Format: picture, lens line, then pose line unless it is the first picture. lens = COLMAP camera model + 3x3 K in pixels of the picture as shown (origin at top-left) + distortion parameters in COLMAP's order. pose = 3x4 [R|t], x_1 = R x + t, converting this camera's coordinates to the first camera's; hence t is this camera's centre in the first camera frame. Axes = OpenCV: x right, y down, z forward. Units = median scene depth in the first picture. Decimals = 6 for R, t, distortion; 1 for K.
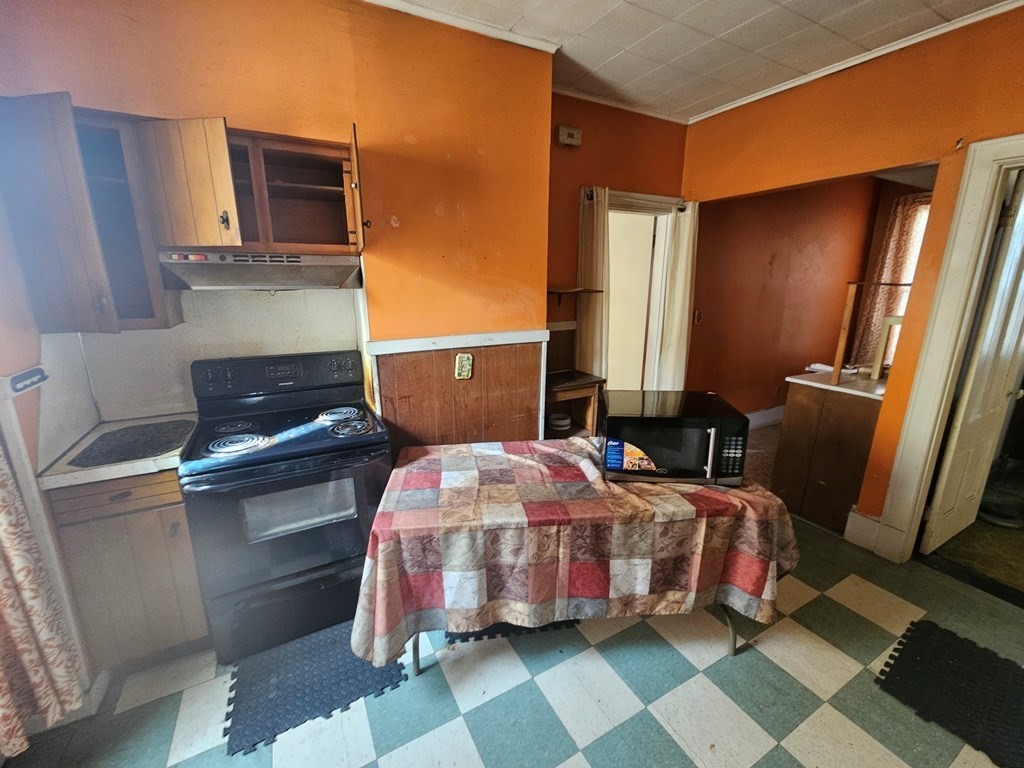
lens RADIAL K [[415.9, 0, 512.0], [0, 415.9, 384.0], [0, 0, 1]] dist [0.000125, 0.000186]
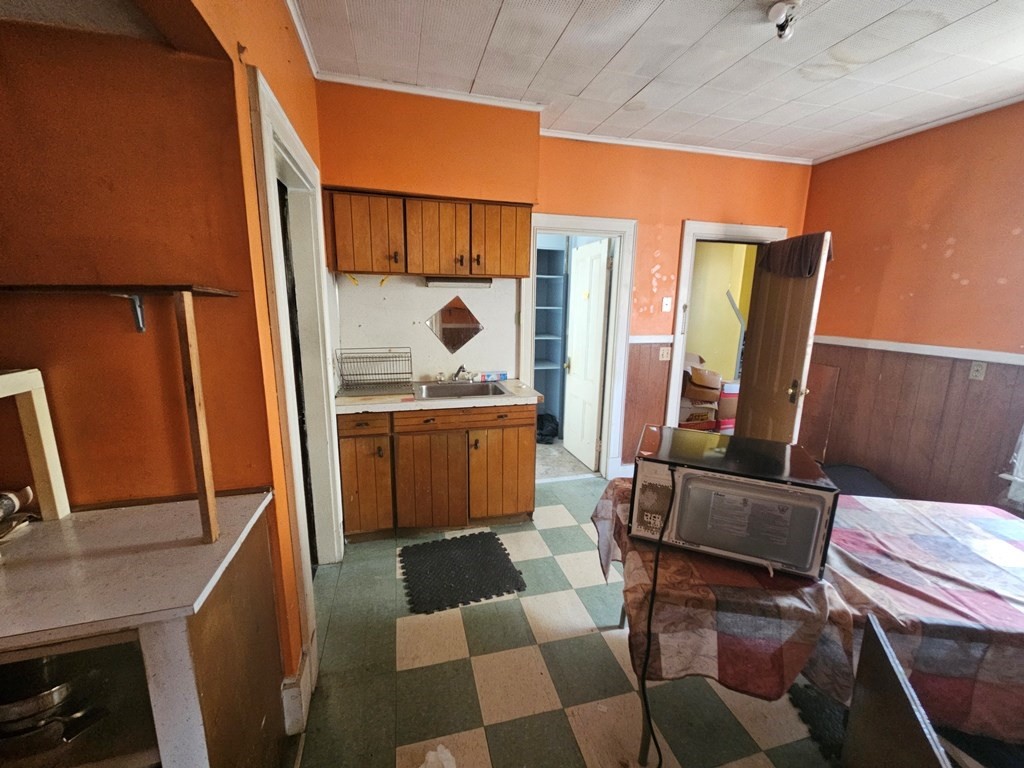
lens RADIAL K [[415.9, 0, 512.0], [0, 415.9, 384.0], [0, 0, 1]] dist [0.000125, 0.000186]
pose [[-0.968946, -0.070228, 0.237088, 0.603619], [0.036547, 0.907617, 0.418206, -0.422213], [-0.244555, 0.413884, -0.876865, 1.798084]]
